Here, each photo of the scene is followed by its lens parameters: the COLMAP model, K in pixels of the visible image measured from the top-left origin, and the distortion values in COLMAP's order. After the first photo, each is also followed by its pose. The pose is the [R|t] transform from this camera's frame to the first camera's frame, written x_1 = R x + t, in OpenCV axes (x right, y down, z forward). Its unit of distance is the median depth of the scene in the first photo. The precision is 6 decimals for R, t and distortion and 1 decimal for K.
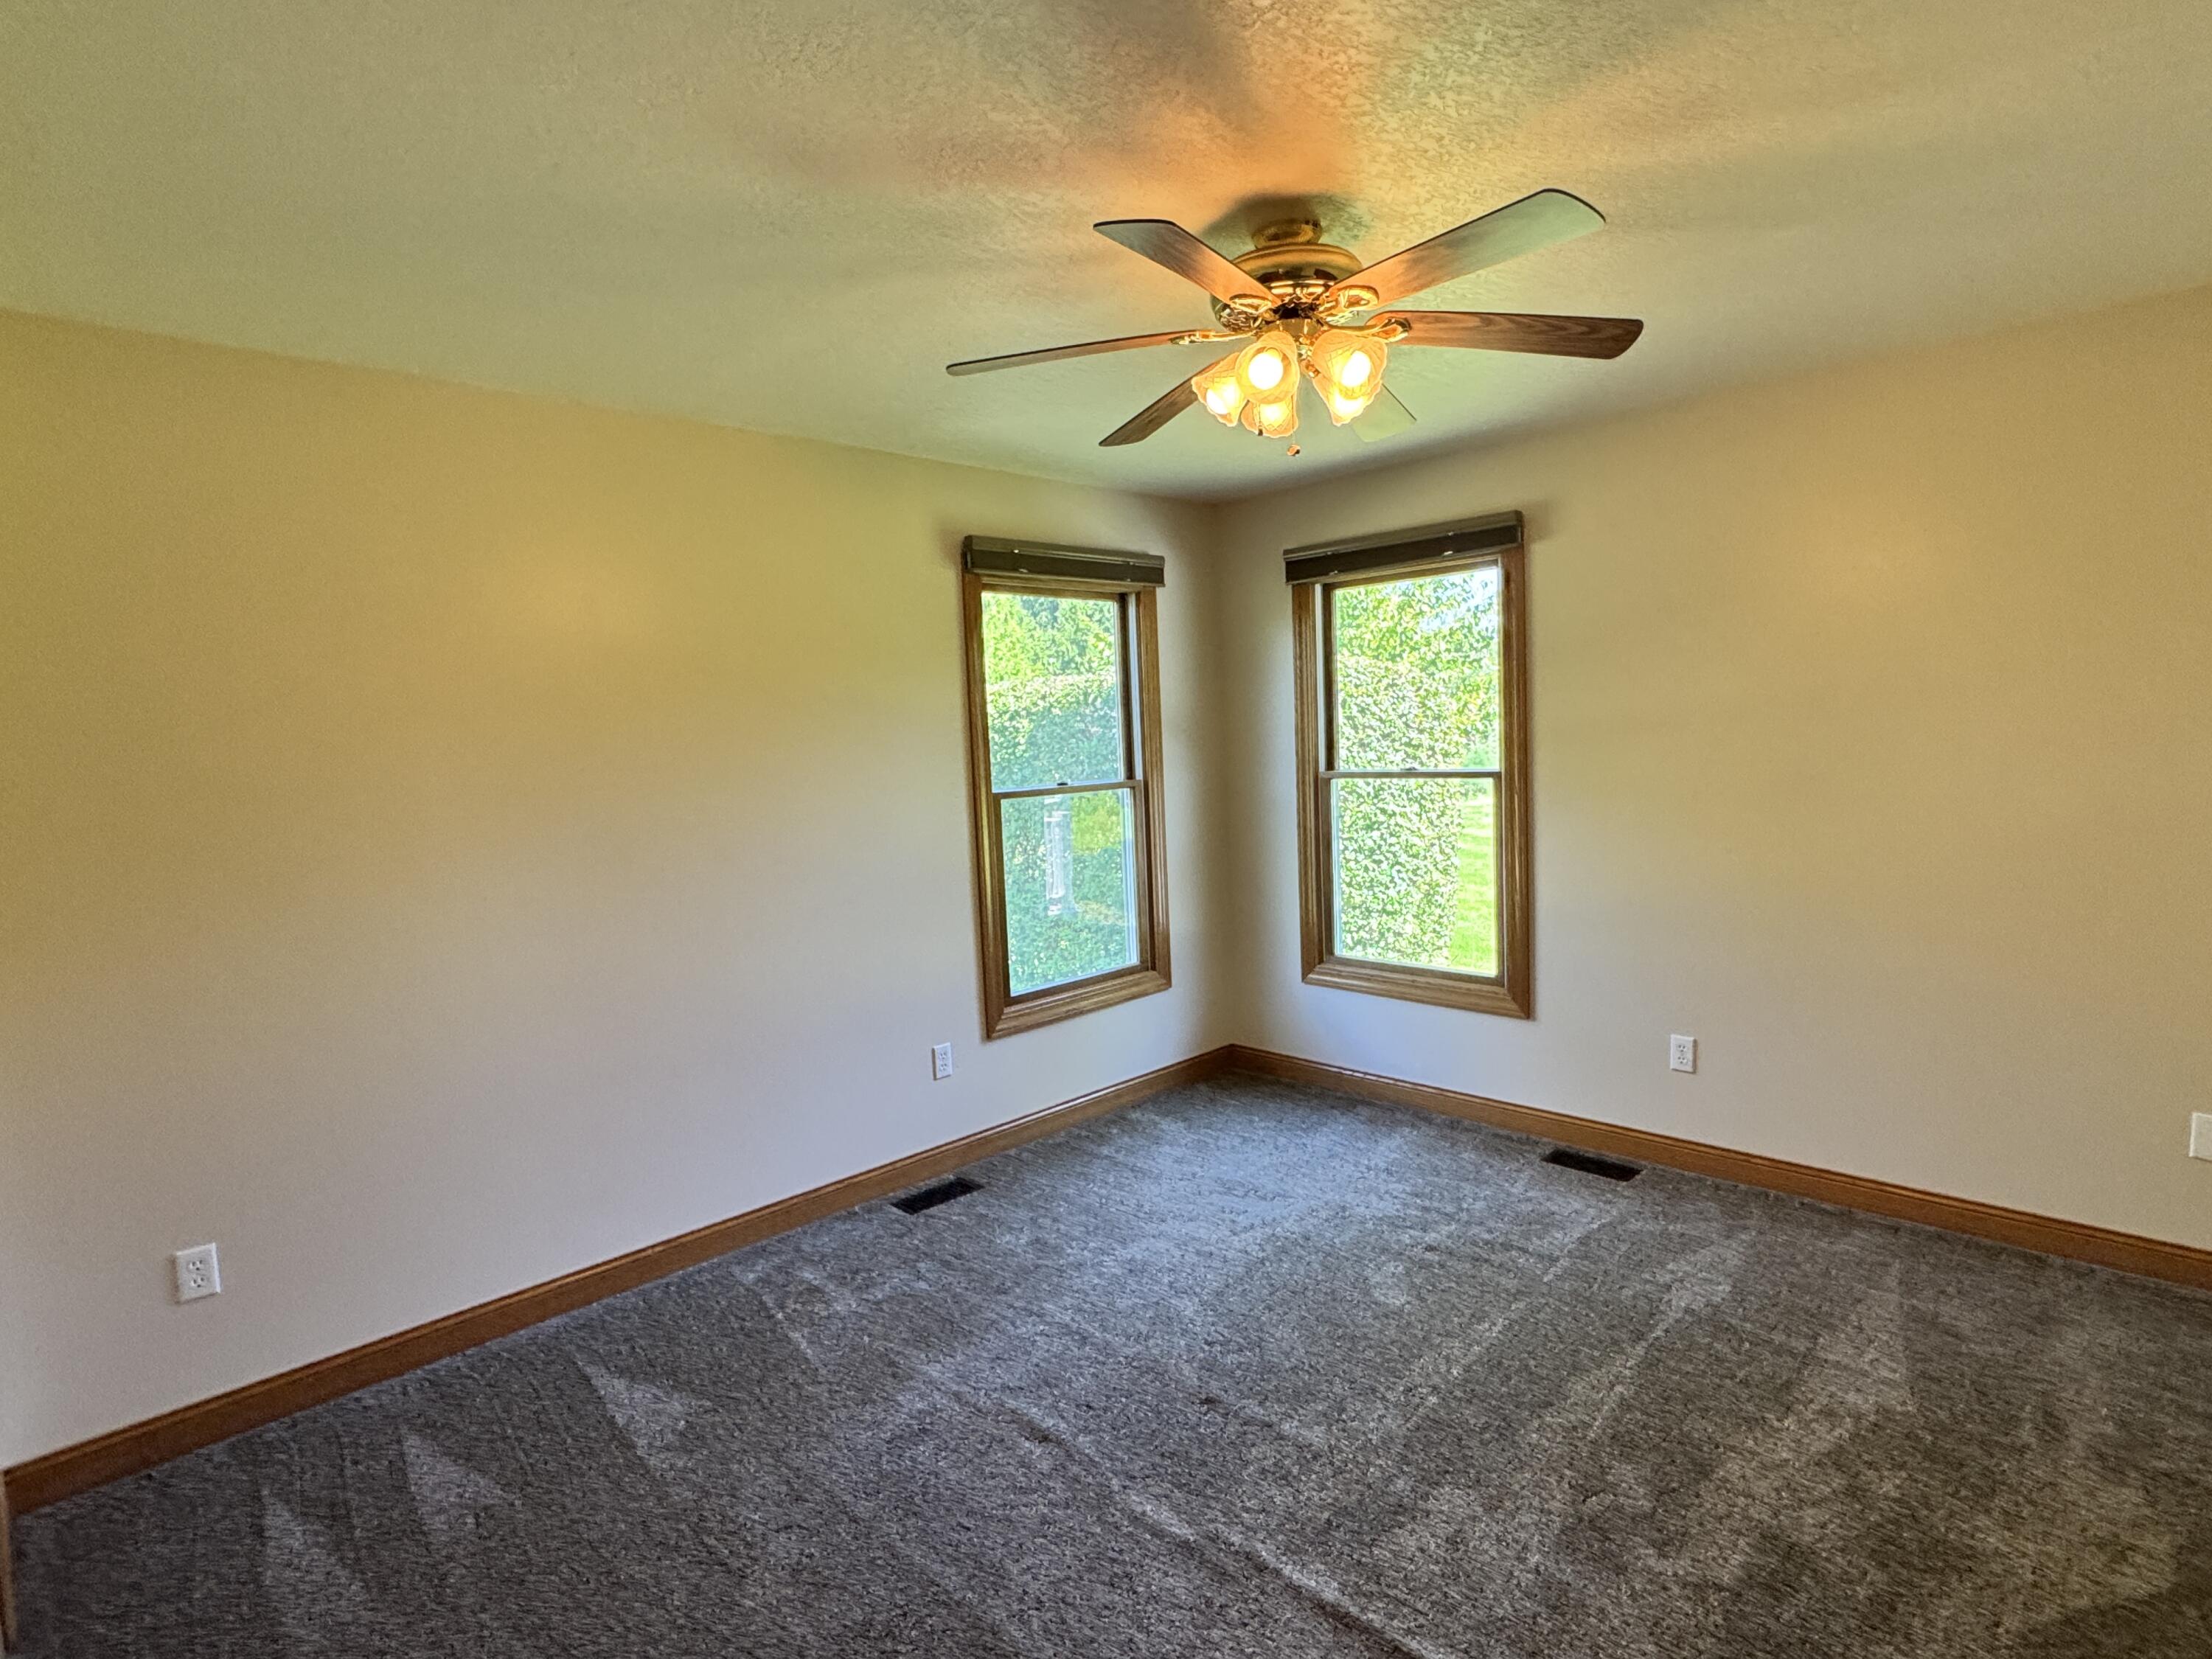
lens RADIAL K [[1163.6, 0, 1094.5], [0, 1163.6, 822.2], [0, 0, 1]] dist [0.000347, -0.000227]
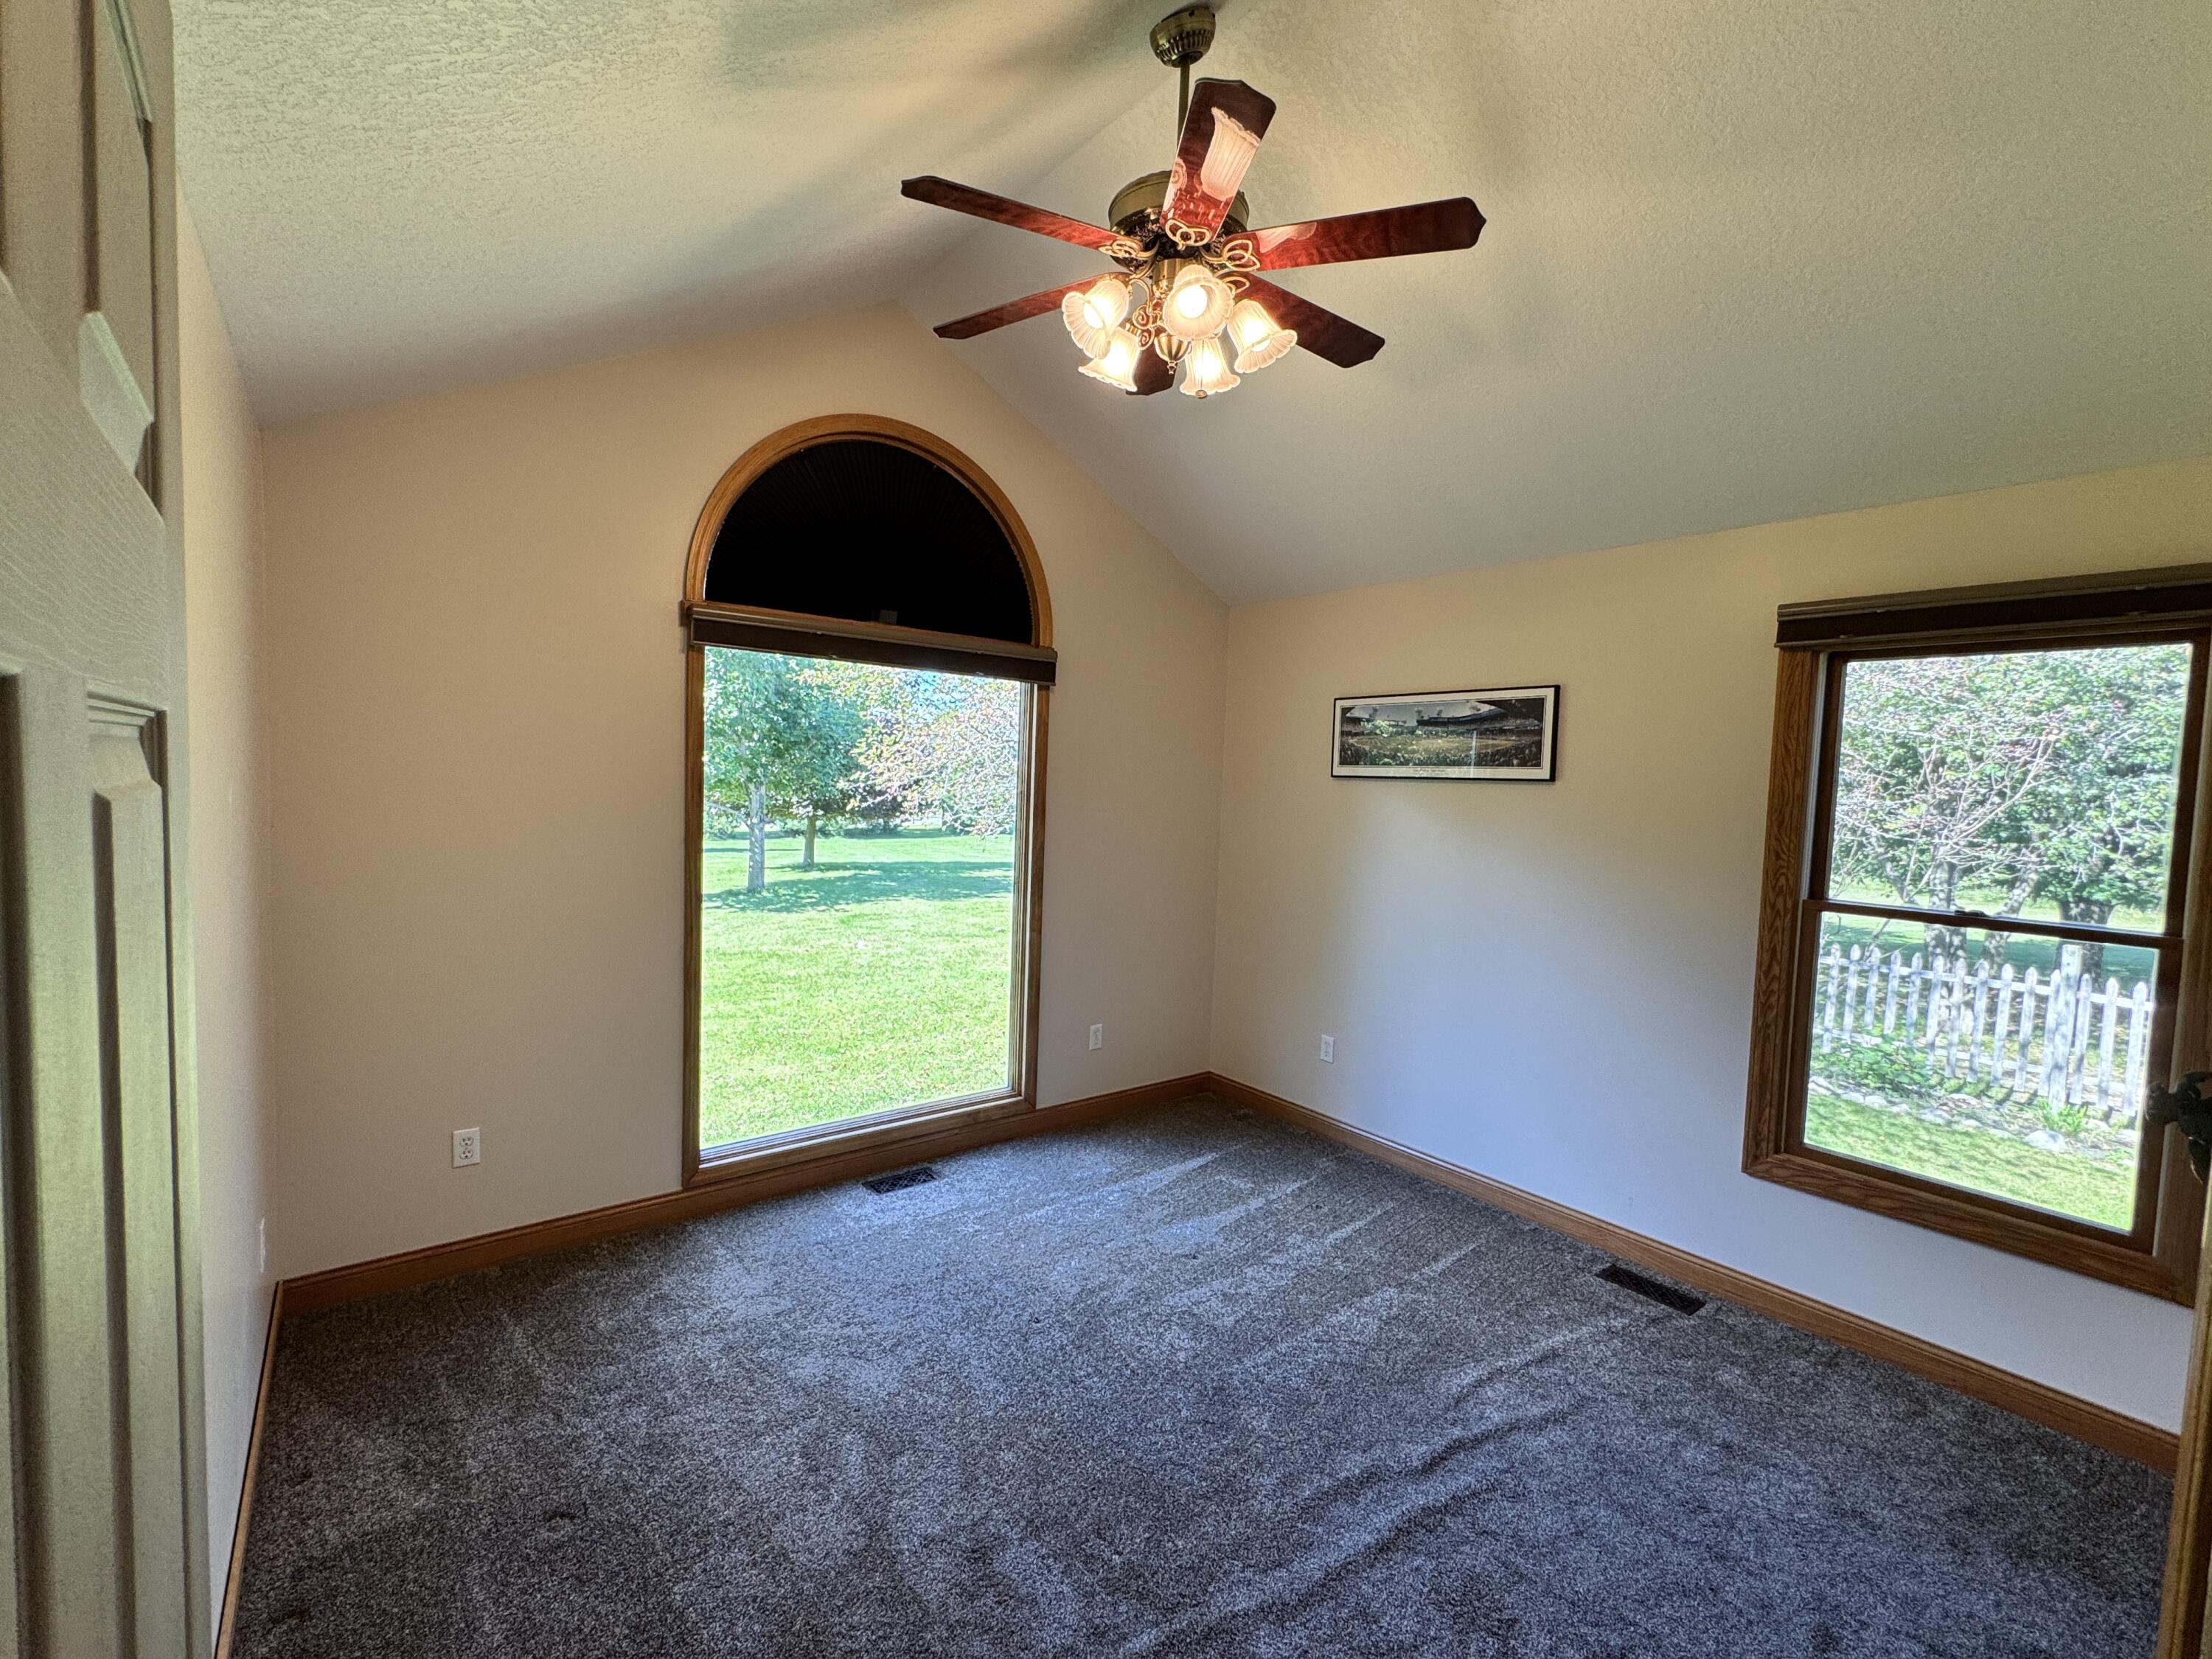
lens RADIAL K [[957.8, 0, 1105.5], [0, 957.8, 823.6], [0, 0, 1]] dist [0.000236, 0.000046]
pose [[-0.071950, 0.094696, -0.992903, 0.680540], [-0.113113, 0.988286, 0.102453, -0.102364], [0.990974, 0.119682, -0.060396, 0.552780]]
